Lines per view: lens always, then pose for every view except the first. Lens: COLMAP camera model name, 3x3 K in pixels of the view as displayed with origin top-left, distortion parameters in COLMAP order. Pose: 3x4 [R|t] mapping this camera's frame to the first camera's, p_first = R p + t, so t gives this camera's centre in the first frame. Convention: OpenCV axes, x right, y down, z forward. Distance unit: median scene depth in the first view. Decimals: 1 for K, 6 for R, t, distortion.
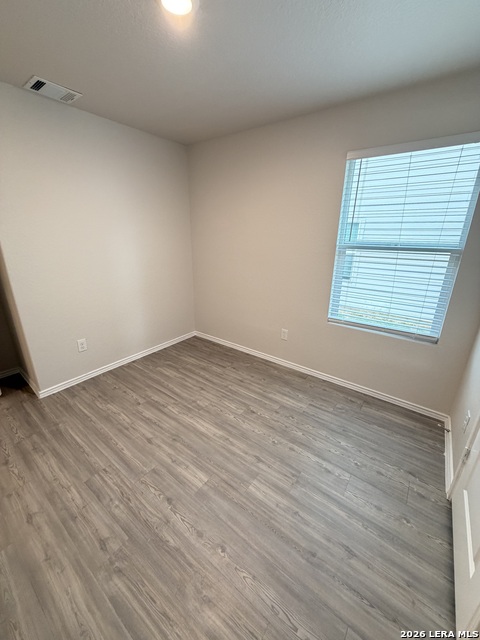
lens RADIAL K [[255.3, 0, 242.6], [0, 255.3, 317.9], [0, 0, 1]] dist [0.000370, 0.000225]
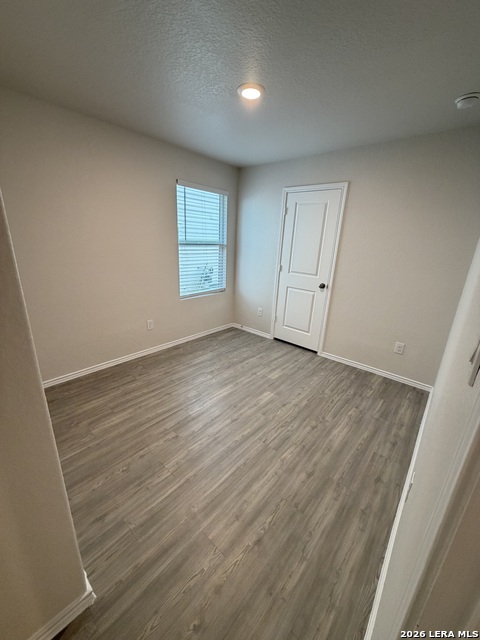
lens RADIAL K [[255.3, 0, 236.4], [0, 255.3, 317.5], [0, 0, 1]] dist [0.000370, 0.000225]
pose [[0.079722, -0.303676, 0.949434, -1.185282], [0.279746, 0.921005, 0.271093, -0.223489], [-0.956758, 0.243988, 0.158377, 0.636143]]
